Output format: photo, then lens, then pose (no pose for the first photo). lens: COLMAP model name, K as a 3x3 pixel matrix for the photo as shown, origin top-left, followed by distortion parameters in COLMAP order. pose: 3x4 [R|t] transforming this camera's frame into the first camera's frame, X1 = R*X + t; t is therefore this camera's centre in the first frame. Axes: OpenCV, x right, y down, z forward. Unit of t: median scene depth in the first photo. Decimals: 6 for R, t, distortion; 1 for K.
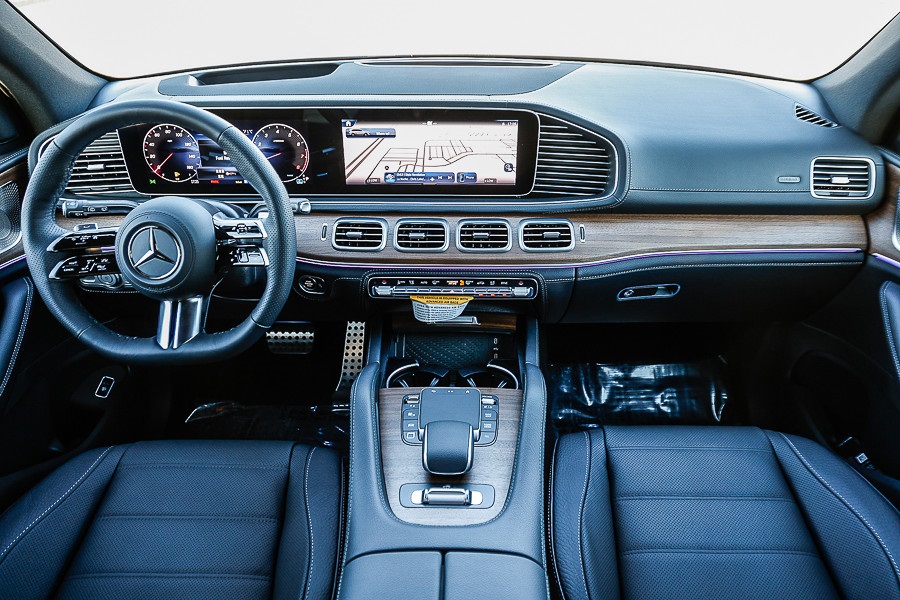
lens RADIAL K [[631.8, 0, 456.4], [0, 631.8, 299.2], [0, 0, 1]] dist [-0.058299, 0.040869]
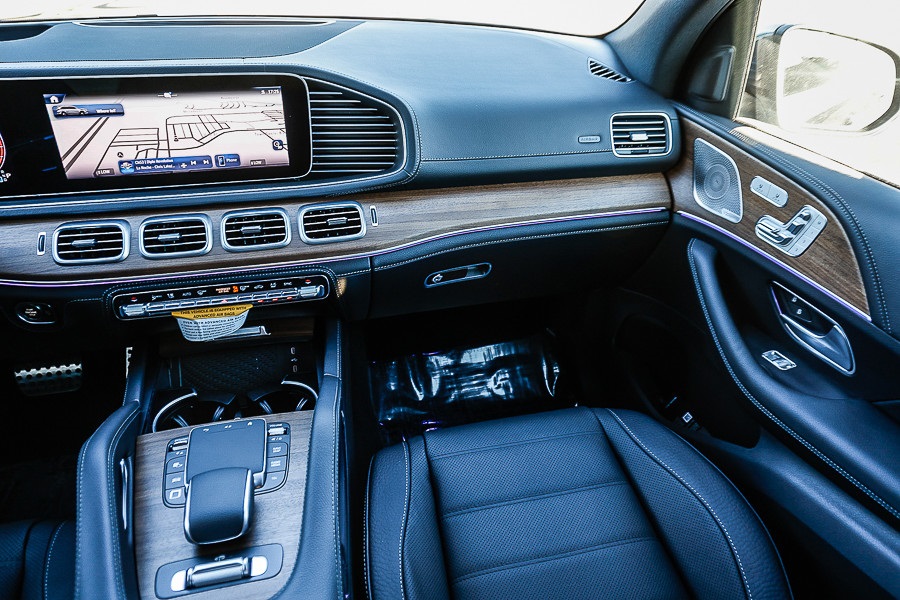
lens RADIAL K [[628.3, 0, 472.6], [0, 628.3, 305.6], [0, 0, 1]] dist [-0.054256, 0.036246]
pose [[0.958383, -0.120388, 0.258862, 0.092088], [0.110734, 0.992509, 0.051613, -0.012614], [-0.263137, -0.020801, 0.964534, 0.136123]]
